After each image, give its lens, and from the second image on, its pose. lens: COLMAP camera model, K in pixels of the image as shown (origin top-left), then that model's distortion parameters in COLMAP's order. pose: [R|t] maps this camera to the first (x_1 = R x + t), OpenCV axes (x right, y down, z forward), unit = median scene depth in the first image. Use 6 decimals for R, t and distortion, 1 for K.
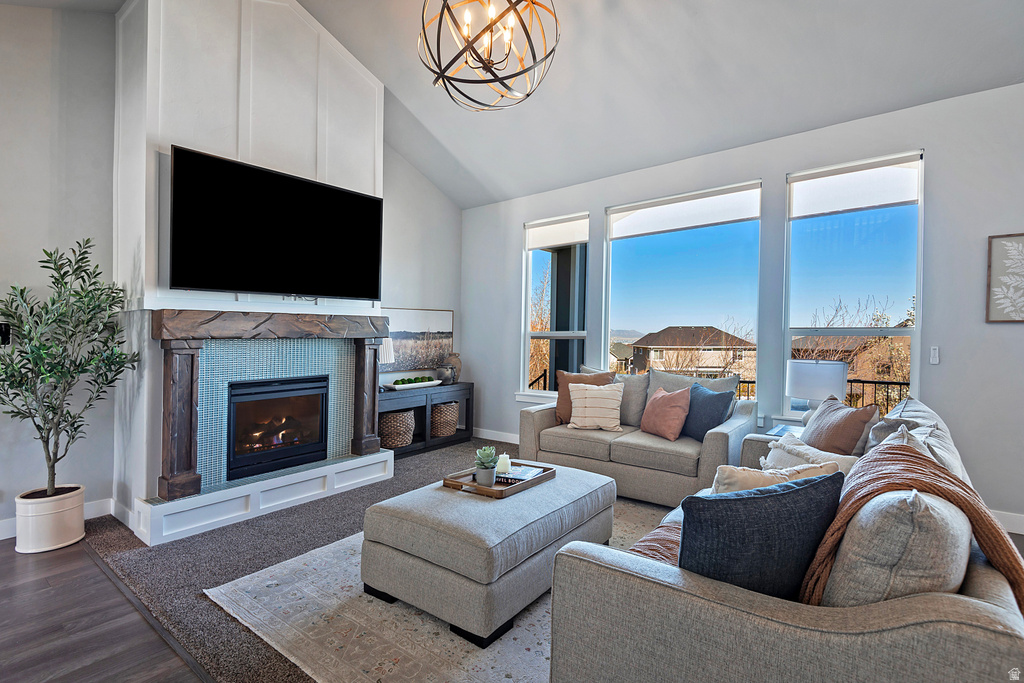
lens RADIAL K [[475.3, 0, 512.0], [0, 475.3, 341.5], [0, 0, 1]] dist [0.000036, -0.000550]
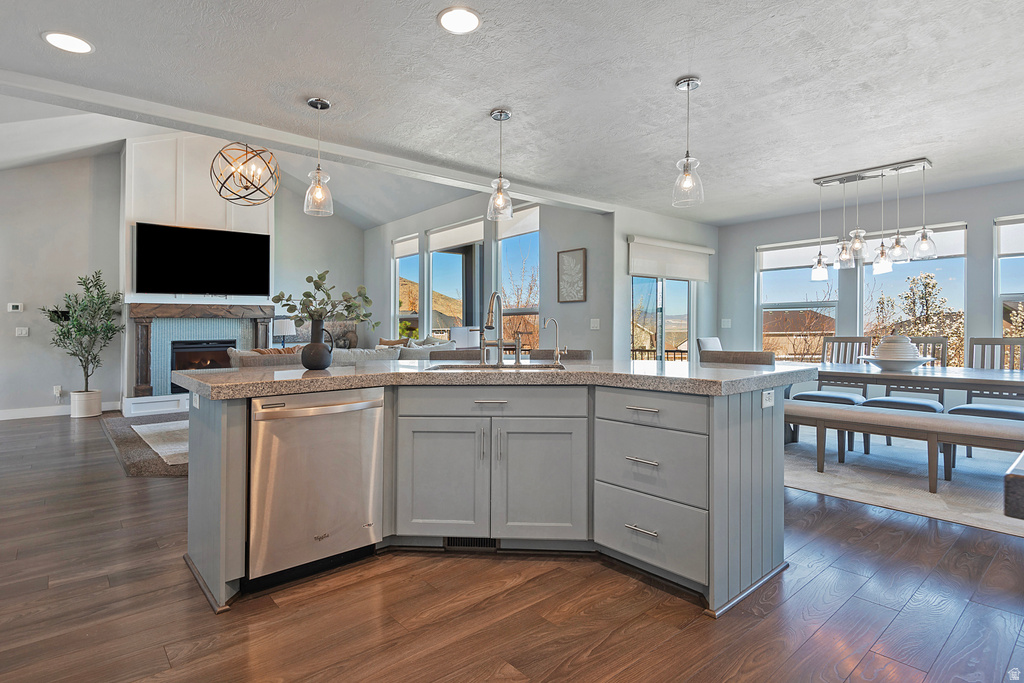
lens RADIAL K [[540.5, 0, 578.4], [0, 540.5, 333.8], [0, 0, 1]] dist [-0.000326, -0.009362]
pose [[0.988368, -0.008326, -0.151856, 1.439519], [0.007598, 0.999957, -0.005370, 0.086937], [0.151894, 0.004153, 0.988388, -0.945432]]
